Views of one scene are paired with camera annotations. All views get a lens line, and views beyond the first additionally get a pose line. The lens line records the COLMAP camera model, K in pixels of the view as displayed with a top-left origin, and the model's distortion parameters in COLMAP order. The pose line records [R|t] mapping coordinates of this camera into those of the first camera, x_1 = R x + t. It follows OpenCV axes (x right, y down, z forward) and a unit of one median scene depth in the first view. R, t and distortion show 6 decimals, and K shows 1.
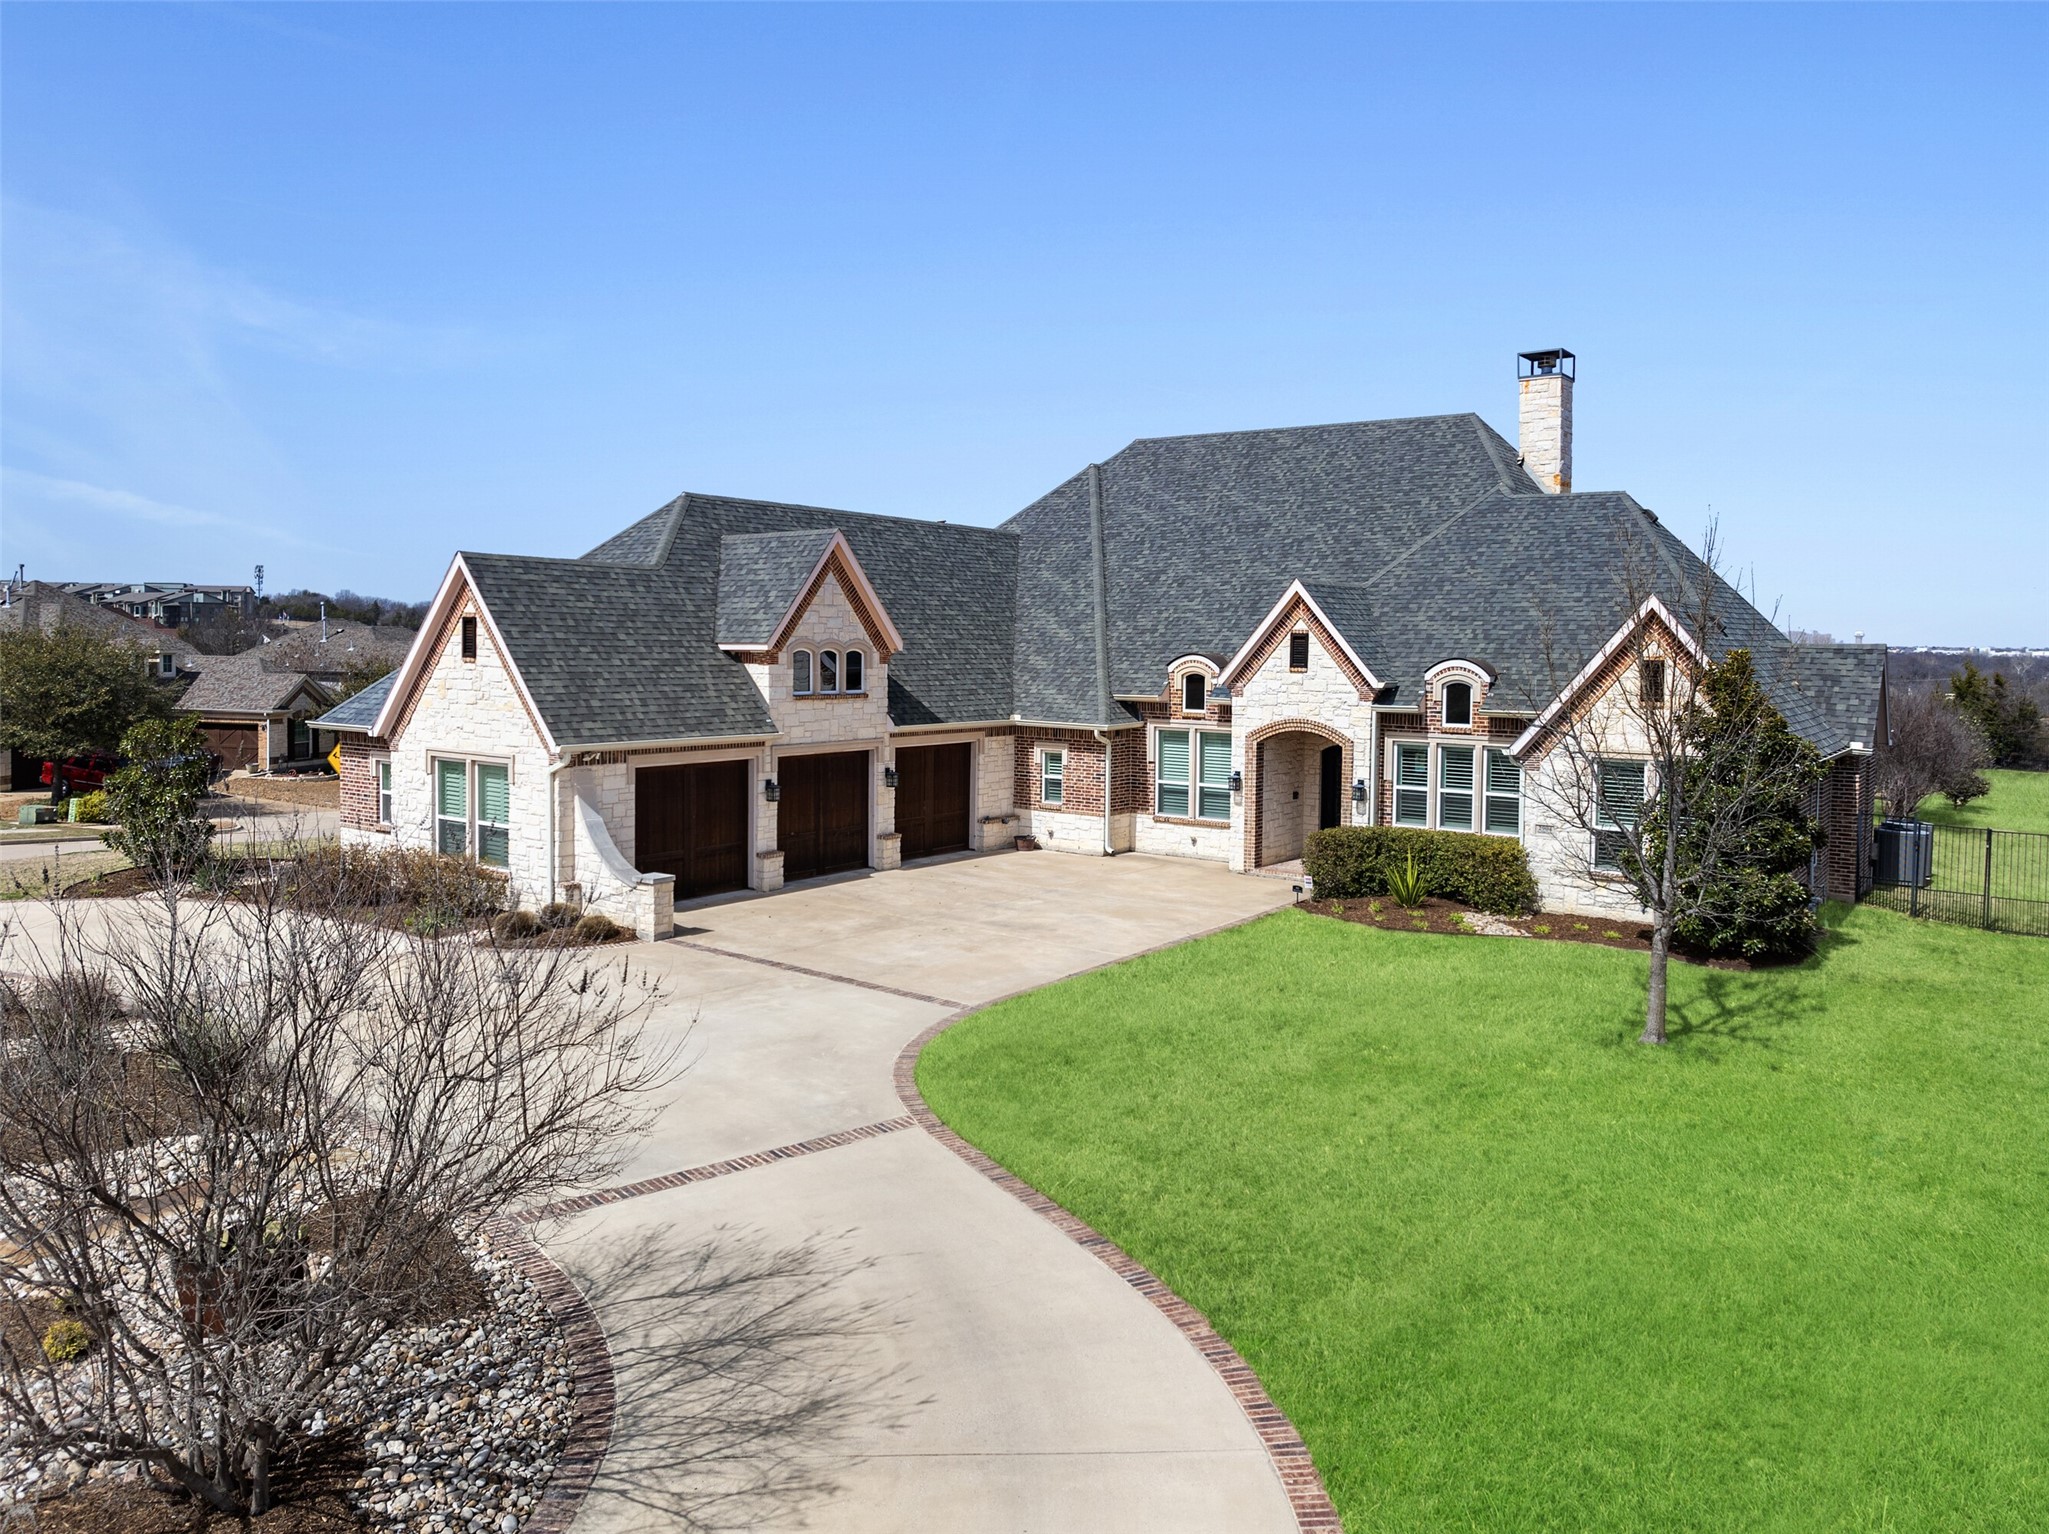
lens RADIAL K [[1421.4, 0, 1024.2], [0, 1421.4, 671.8], [0, 0, 1]] dist [0.002219, 0.000564]
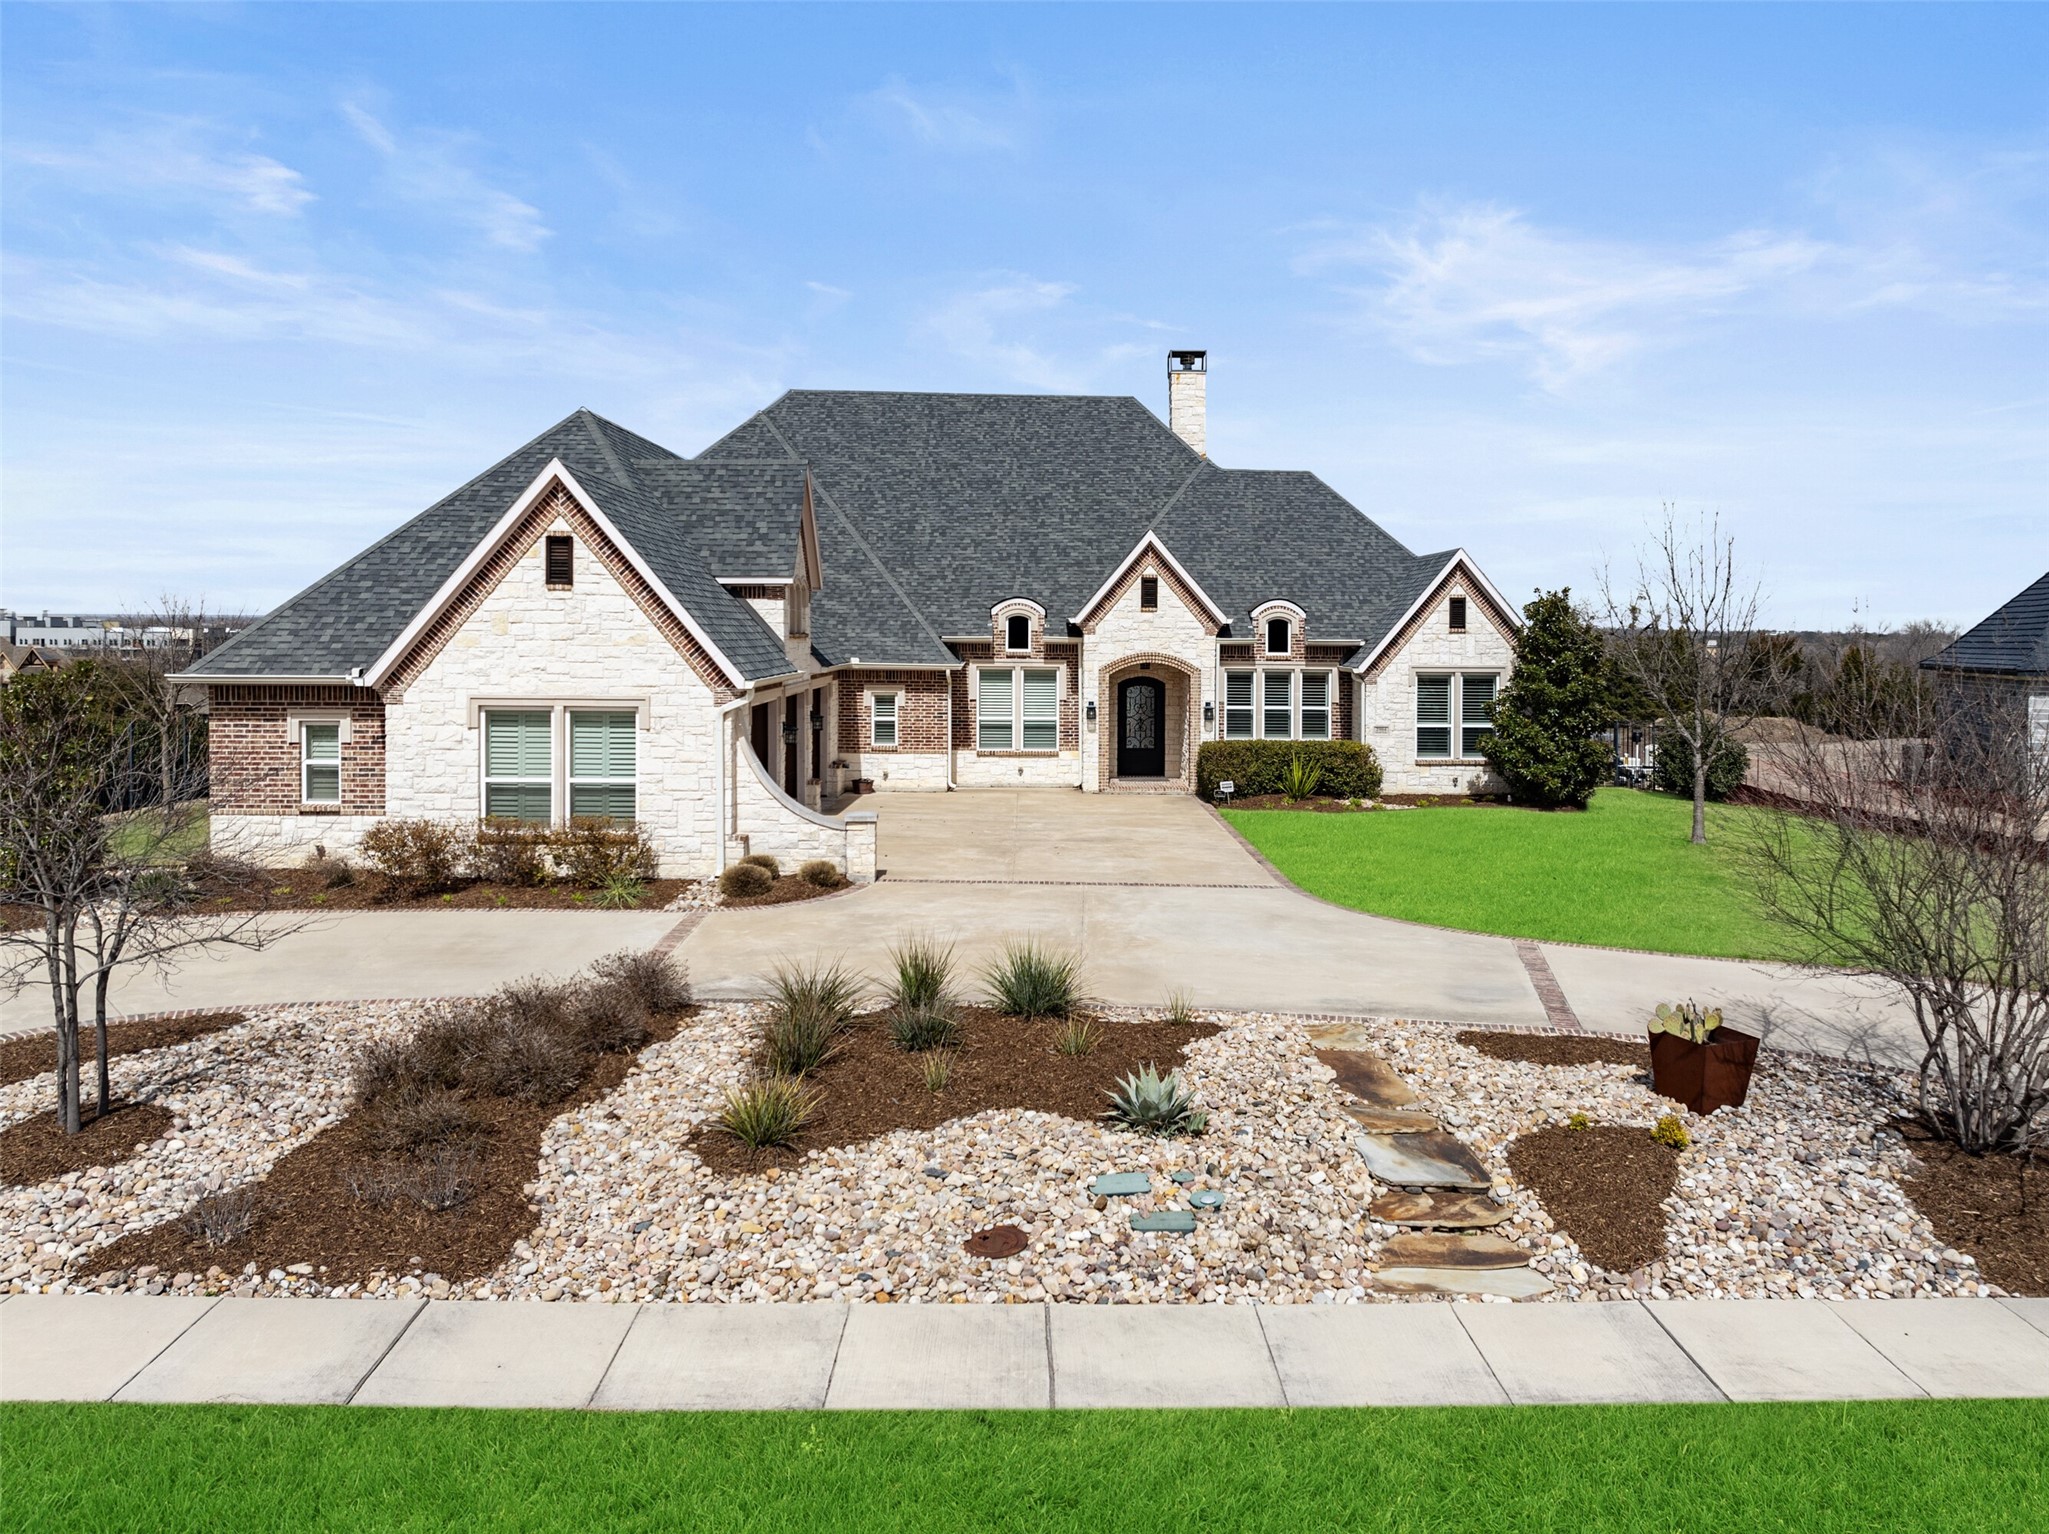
lens RADIAL K [[1482.3, 0, 1032.8], [0, 1482.3, 638.0], [0, 0, 1]] dist [-0.020094, 0.000876]
pose [[0.784569, -0.008229, 0.619987, -0.613572], [0.014132, 0.999890, -0.004612, 0.025490], [-0.619880, 0.012380, 0.784599, 0.121739]]
